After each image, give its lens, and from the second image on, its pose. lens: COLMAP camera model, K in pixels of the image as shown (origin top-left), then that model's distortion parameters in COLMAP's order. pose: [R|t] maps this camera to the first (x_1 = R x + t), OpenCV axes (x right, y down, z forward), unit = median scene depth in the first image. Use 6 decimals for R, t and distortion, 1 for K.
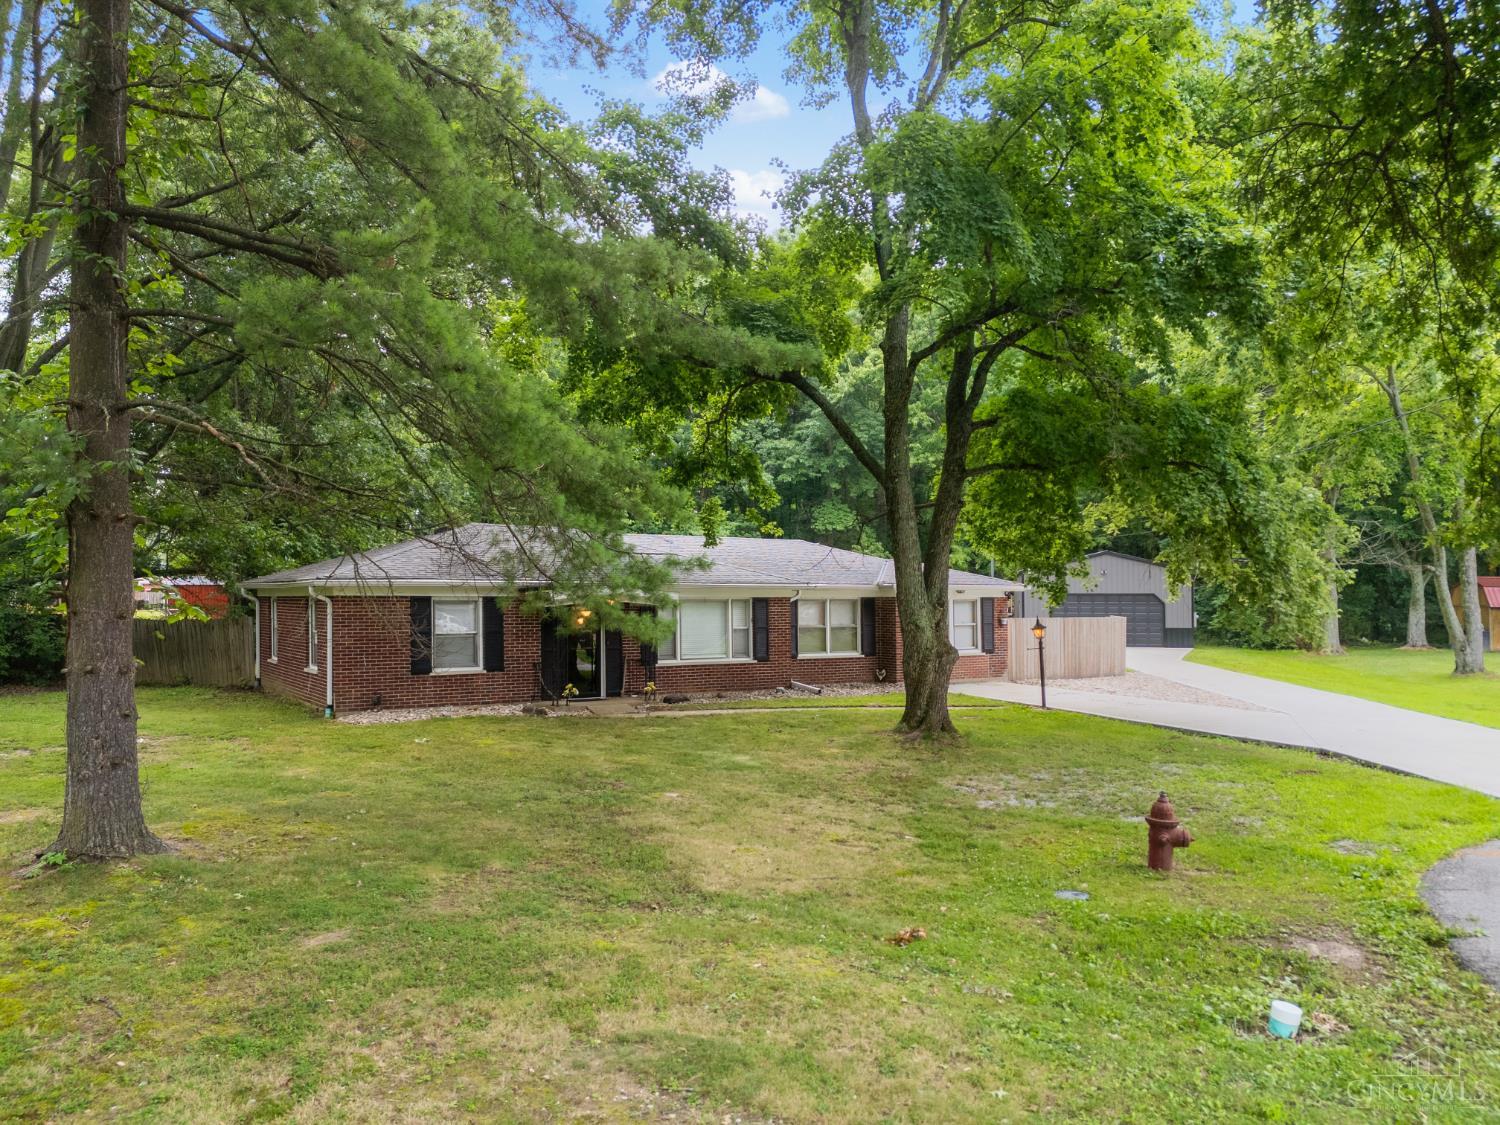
lens RADIAL K [[1066.9, 0, 750.0], [0, 1066.9, 562.5], [0, 0, 1]] dist [0.108515, -0.159900]
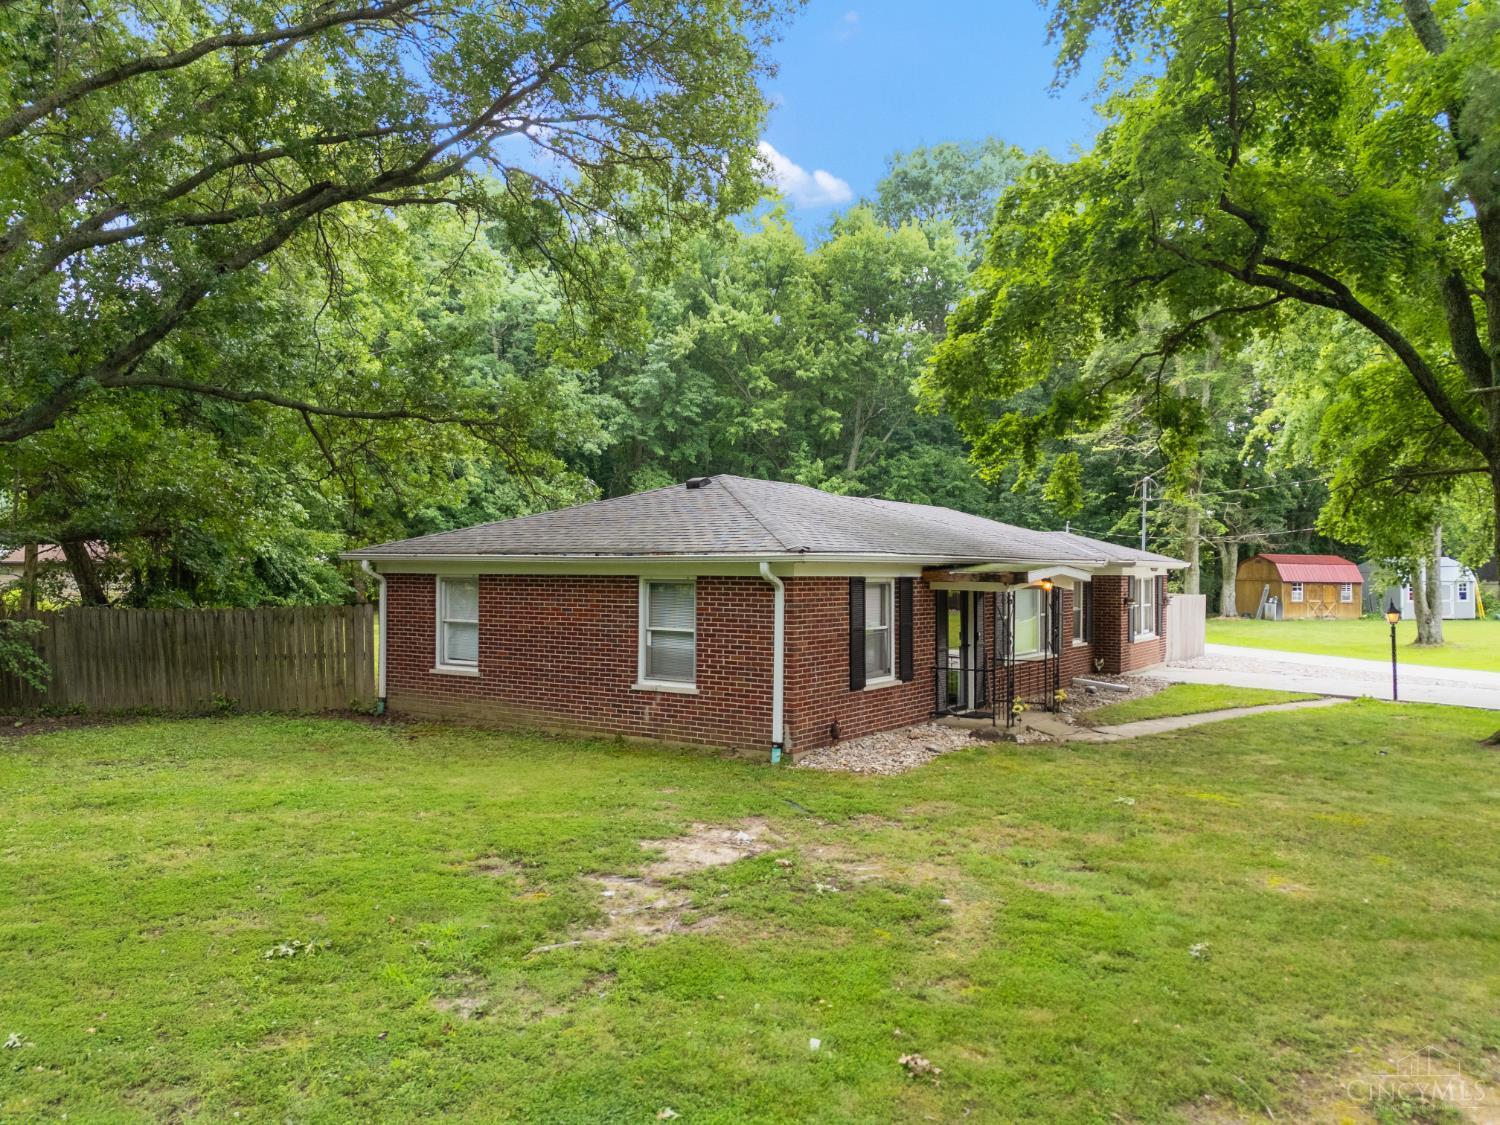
lens RADIAL K [[1066.9, 0, 750.0], [0, 1066.9, 562.5], [0, 0, 1]] dist [0.108515, -0.159900]
pose [[0.931759, 0.004298, 0.363052, -0.485304], [-0.013703, 0.999634, 0.023333, 0.006037], [-0.362819, -0.026716, 0.931477, 0.309013]]
